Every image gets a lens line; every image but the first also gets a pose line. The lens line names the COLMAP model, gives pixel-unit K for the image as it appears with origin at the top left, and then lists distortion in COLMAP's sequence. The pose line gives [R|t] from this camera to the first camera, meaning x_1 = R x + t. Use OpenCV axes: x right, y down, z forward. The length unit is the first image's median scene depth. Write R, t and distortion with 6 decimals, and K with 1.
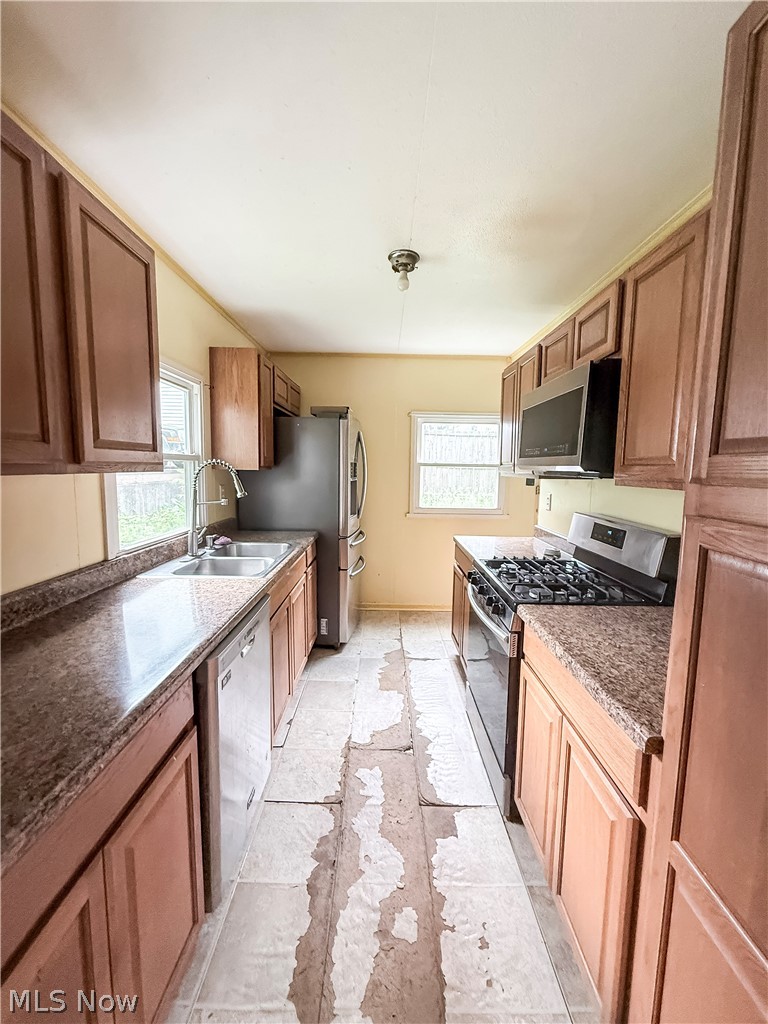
lens RADIAL K [[409.0, 0, 384.0], [0, 409.0, 512.0], [0, 0, 1]] dist [0.001274, 0.000347]
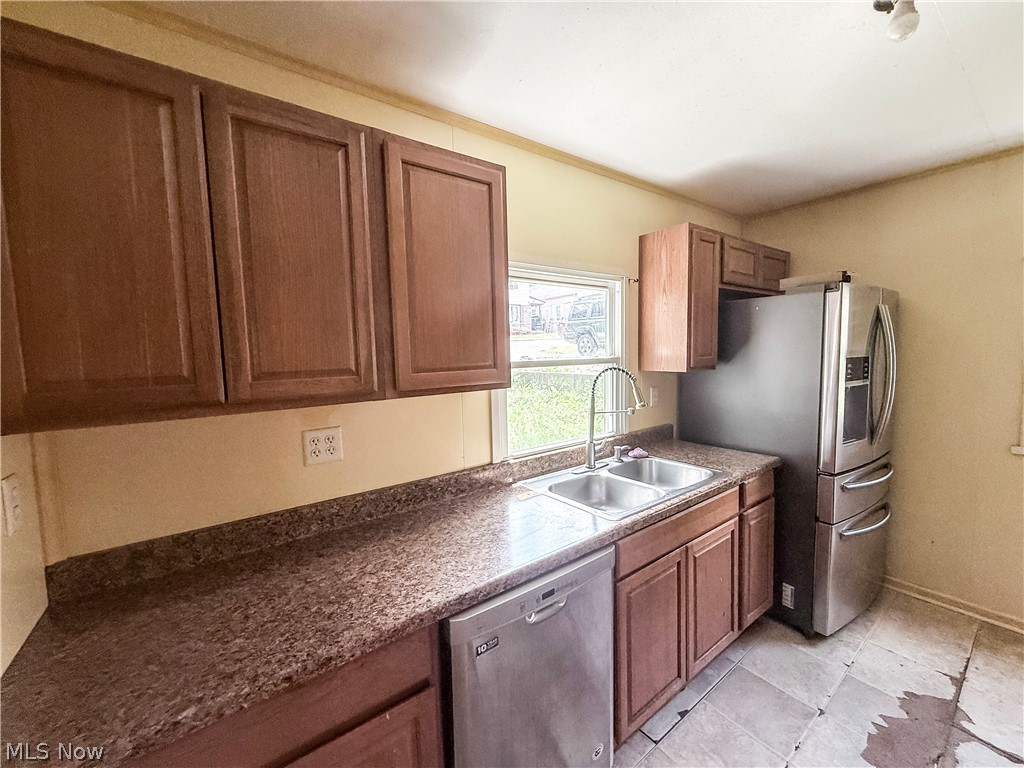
lens RADIAL K [[409.0, 0, 509.0], [0, 409.0, 386.6], [0, 0, 1]] dist [0.001274, 0.000347]
pose [[0.593434, 0.037548, -0.804006, 0.212713], [-0.052288, 0.998600, 0.008042, -0.095987], [0.803182, 0.037267, 0.594566, 0.368598]]
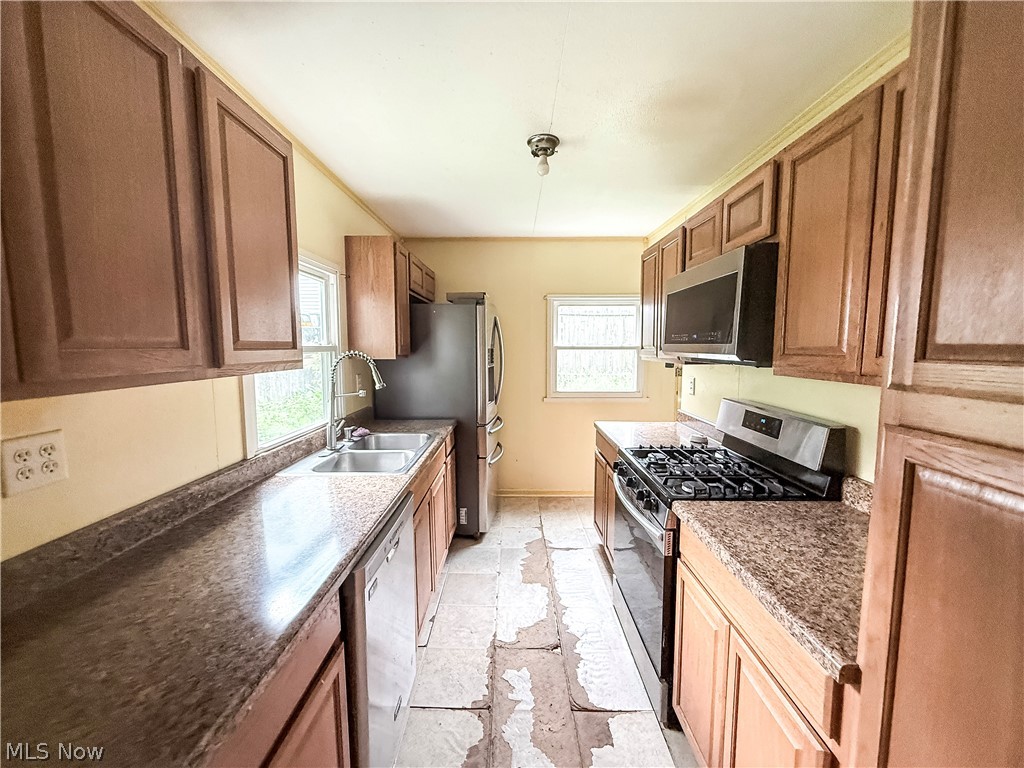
lens RADIAL K [[409.0, 0, 509.0], [0, 409.0, 386.6], [0, 0, 1]] dist [0.001274, 0.000347]
pose [[0.999758, -0.016599, -0.014424, -0.033856], [0.016445, 0.999807, -0.010785, -0.033593], [0.014601, 0.010545, 0.999838, 0.033734]]
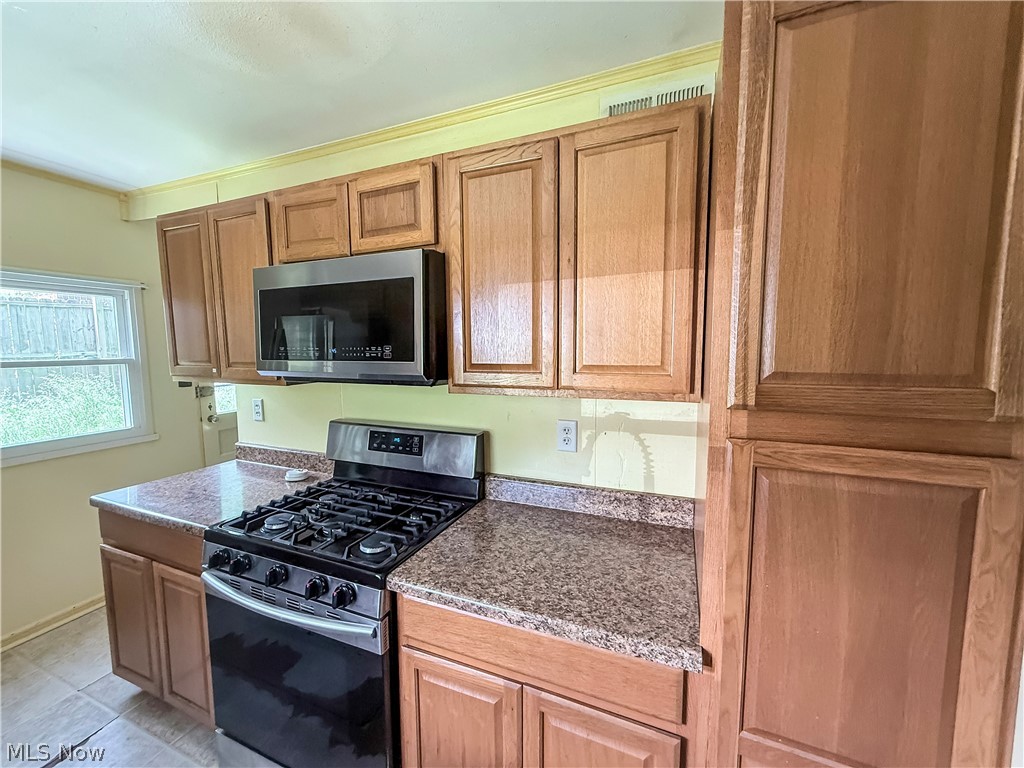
lens RADIAL K [[406.4, 0, 511.6], [0, 406.4, 385.2], [0, 0, 1]] dist [-0.000174, -0.000279]
pose [[0.380959, -0.102513, 0.918891, -0.184226], [0.112354, 0.991602, 0.064044, -0.110960], [-0.917740, 0.078843, 0.389277, 0.462082]]
